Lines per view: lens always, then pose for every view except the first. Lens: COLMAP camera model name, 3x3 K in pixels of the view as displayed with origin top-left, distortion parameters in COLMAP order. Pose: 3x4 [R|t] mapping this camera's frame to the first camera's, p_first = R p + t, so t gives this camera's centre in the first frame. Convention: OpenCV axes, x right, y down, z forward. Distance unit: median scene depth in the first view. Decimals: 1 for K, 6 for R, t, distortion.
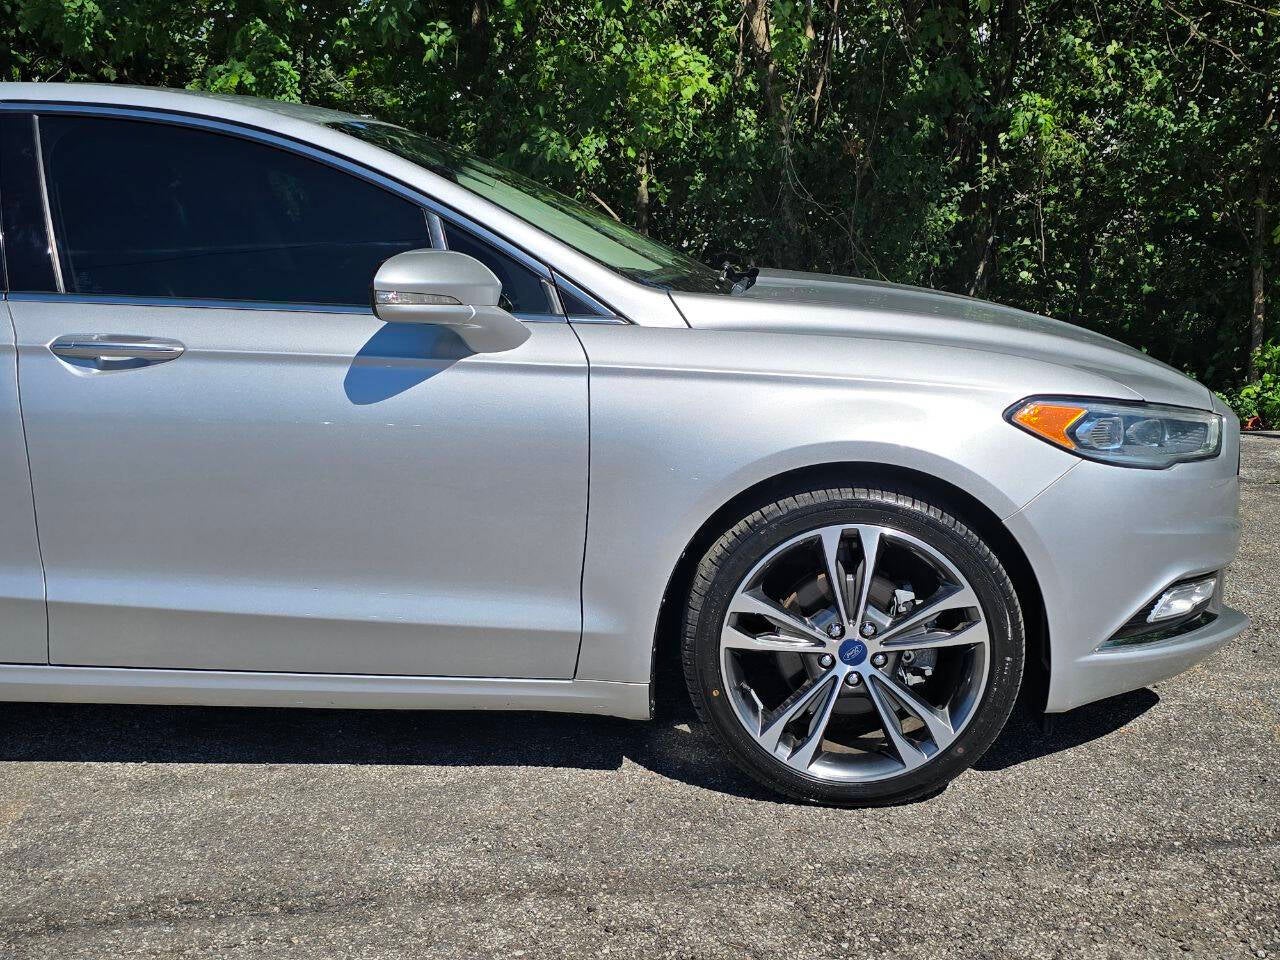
lens RADIAL K [[1317.0, 0, 640.0], [0, 1317.0, 480.0], [0, 0, 1]] dist [0.105159, -0.186206]
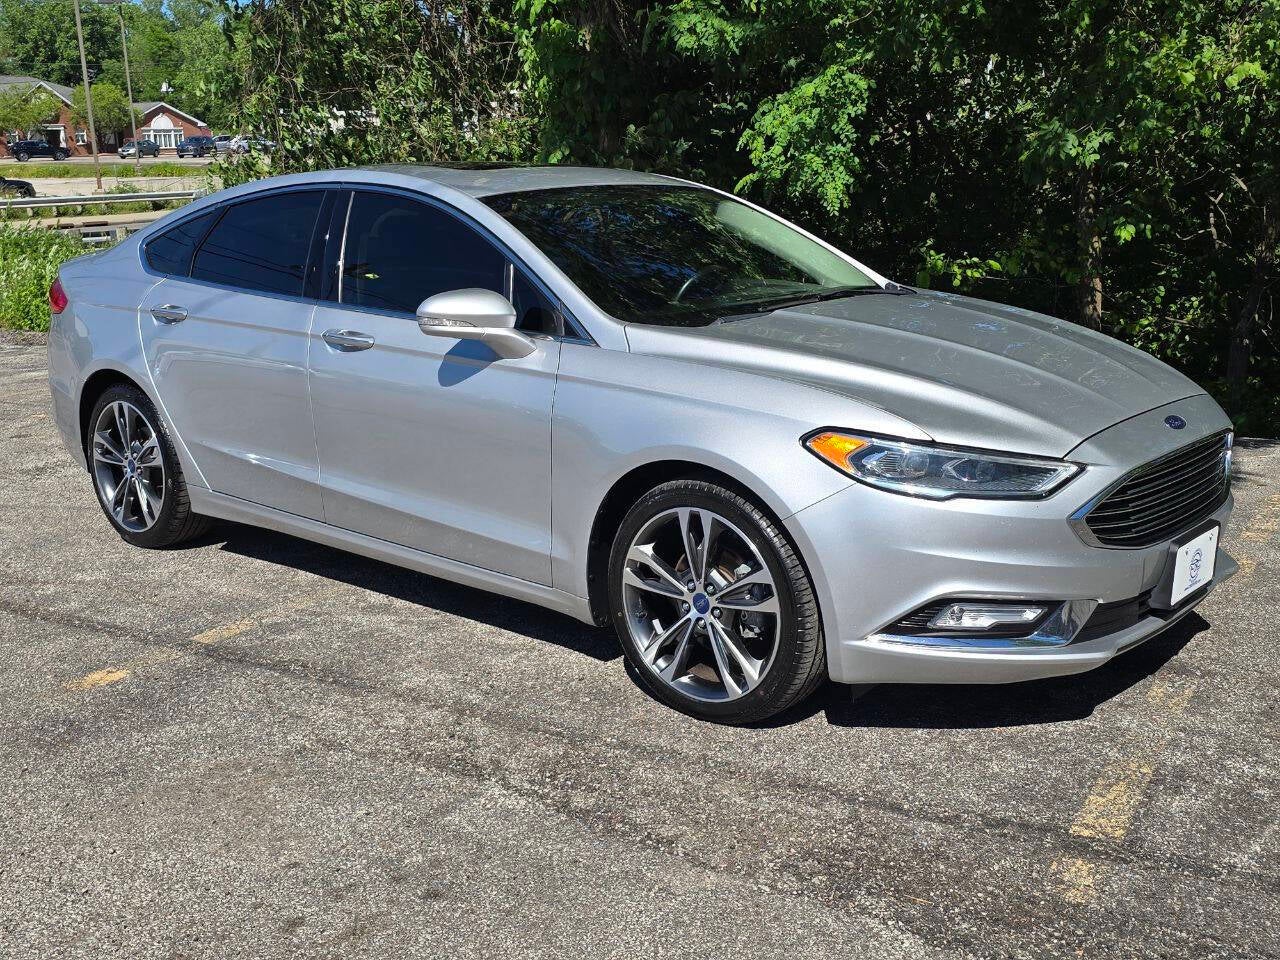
lens RADIAL K [[1303.5, 0, 640.0], [0, 1303.5, 480.0], [0, 0, 1]] dist [0.102016, -0.170086]
pose [[0.800130, 0.131371, -0.585264, 0.870743], [-0.104474, 0.991330, 0.079690, -0.092527], [0.590658, -0.002618, 0.806918, -0.102312]]
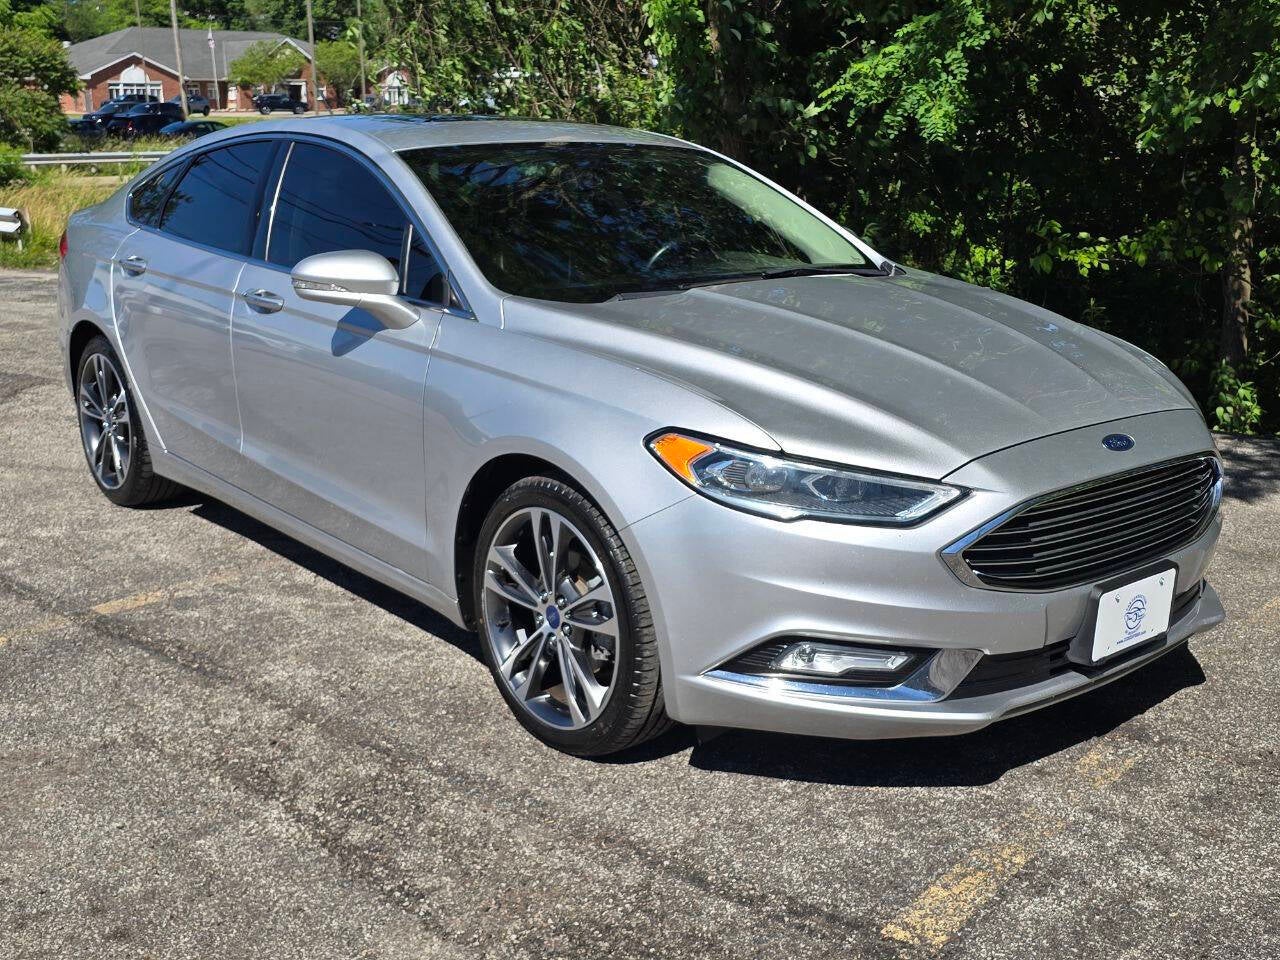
lens RADIAL K [[1317.0, 0, 640.0], [0, 1317.0, 480.0], [0, 0, 1]] dist [0.105159, -0.186206]
pose [[0.702366, 0.190271, -0.685915, 1.005567], [-0.147726, 0.981596, 0.121024, -0.144933], [0.696319, 0.016325, 0.717547, 0.205333]]
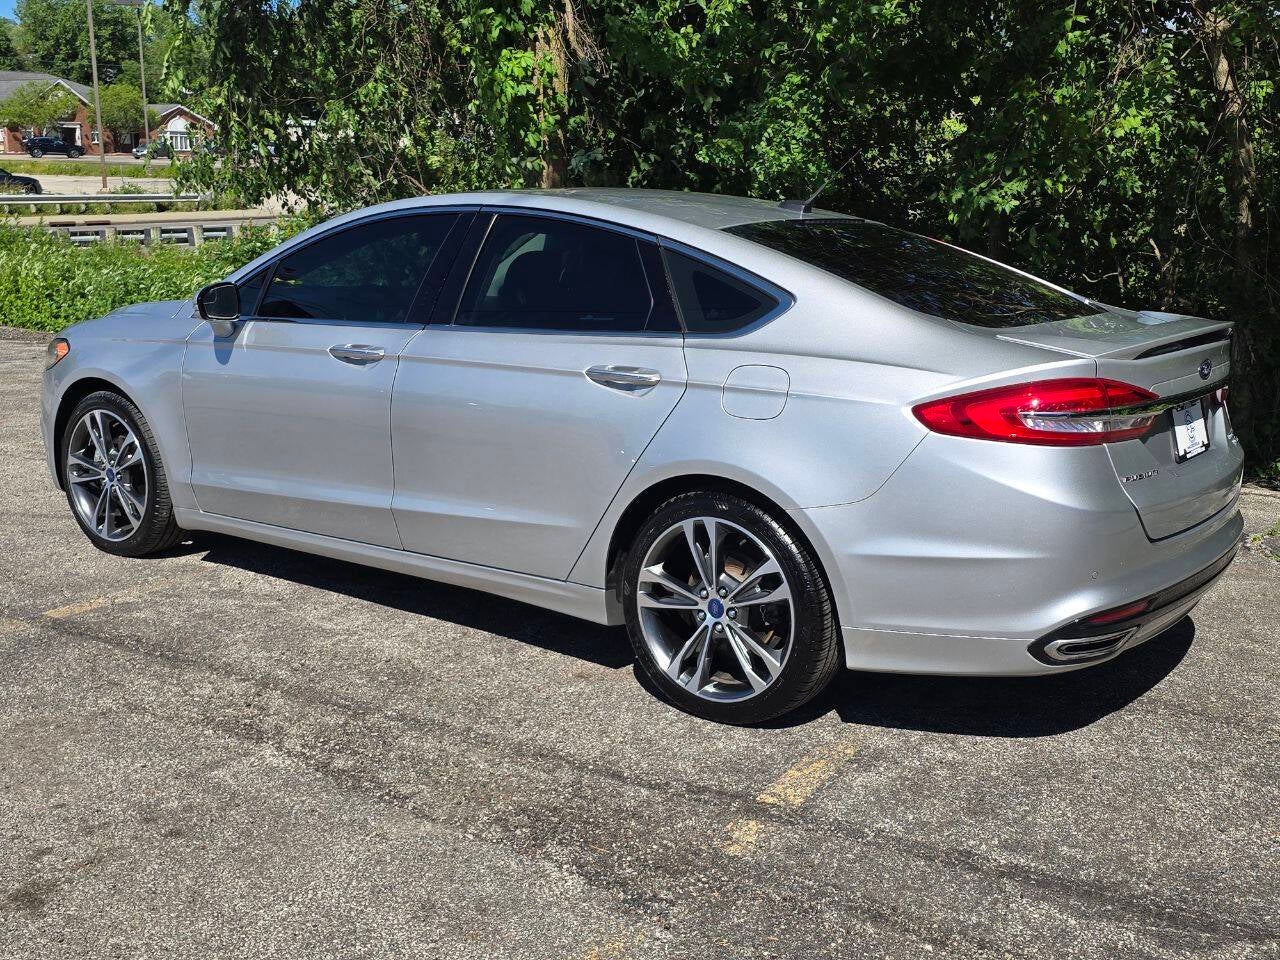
lens RADIAL K [[1291.5, 0, 640.0], [0, 1291.5, 480.0], [0, 0, 1]] dist [0.101611, -0.160195]
pose [[0.799923, 0.153785, -0.580063, 1.126005], [-0.142419, 0.987641, 0.065441, -0.114140], [0.582958, 0.030264, 0.811939, -0.077316]]
